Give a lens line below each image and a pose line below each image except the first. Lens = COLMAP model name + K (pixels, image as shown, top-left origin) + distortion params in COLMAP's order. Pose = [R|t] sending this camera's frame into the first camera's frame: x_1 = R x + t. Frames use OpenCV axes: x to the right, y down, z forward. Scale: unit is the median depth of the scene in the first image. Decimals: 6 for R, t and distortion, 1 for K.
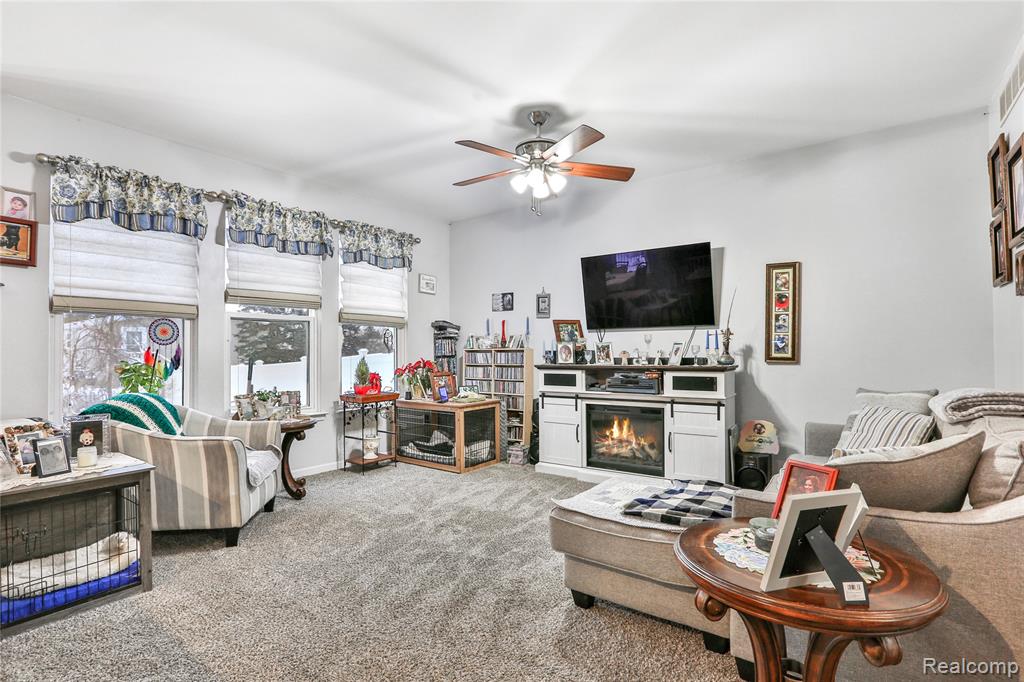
lens RADIAL K [[502.3, 0, 518.9], [0, 502.3, 346.6], [0, 0, 1]] dist [-0.020716, 0.002809]
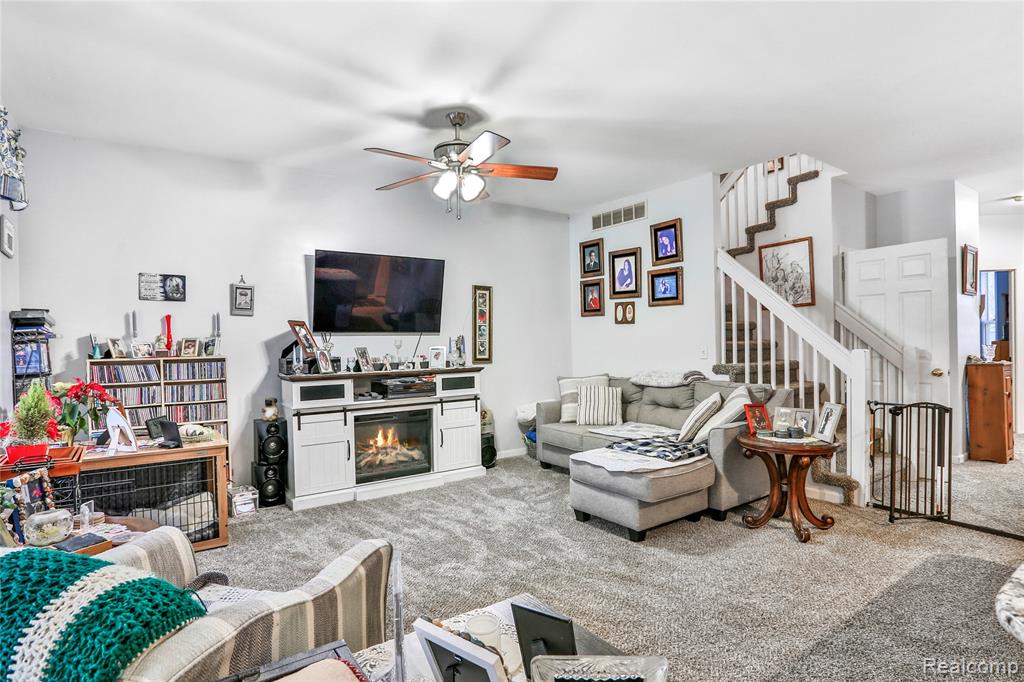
lens RADIAL K [[522.8, 0, 513.6], [0, 522.8, 346.6], [0, 0, 1]] dist [-0.048334, 0.001086]
pose [[0.320554, -0.005551, 0.947214, -0.672347], [0.006872, 0.999970, 0.003535, -0.012474], [-0.947205, 0.005376, 0.320582, 0.438033]]
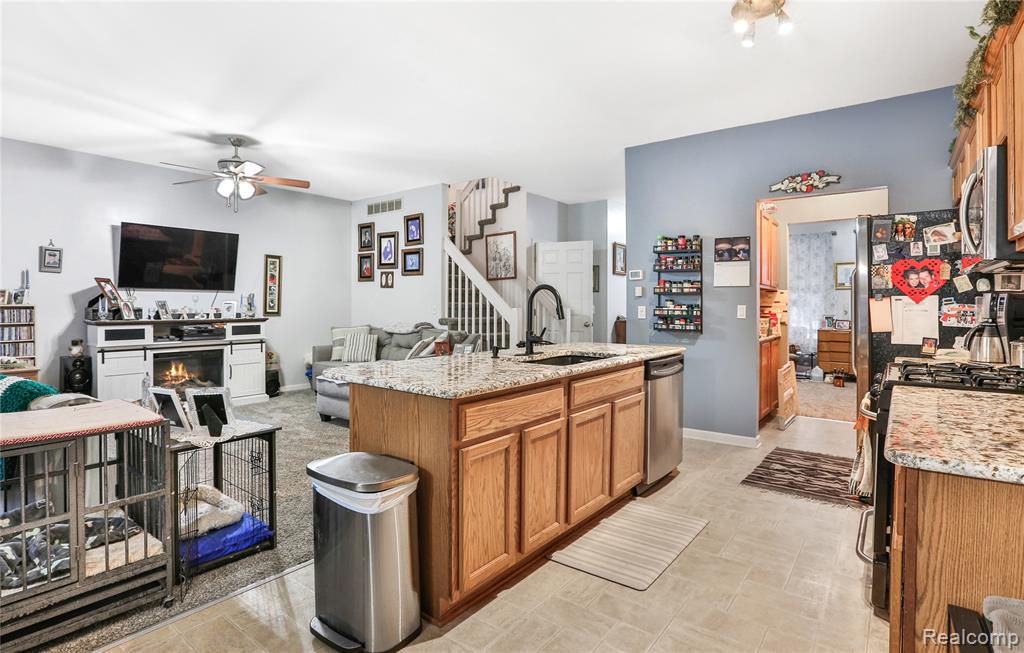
lens RADIAL K [[511.6, 0, 492.6], [0, 511.6, 306.5], [0, 0, 1]] dist [-0.014755, 0.005938]
pose [[0.062910, 0.002715, 0.998016, -1.012265], [-0.012601, 0.999919, -0.001926, -0.002861], [-0.997940, -0.012455, 0.062939, 0.147411]]
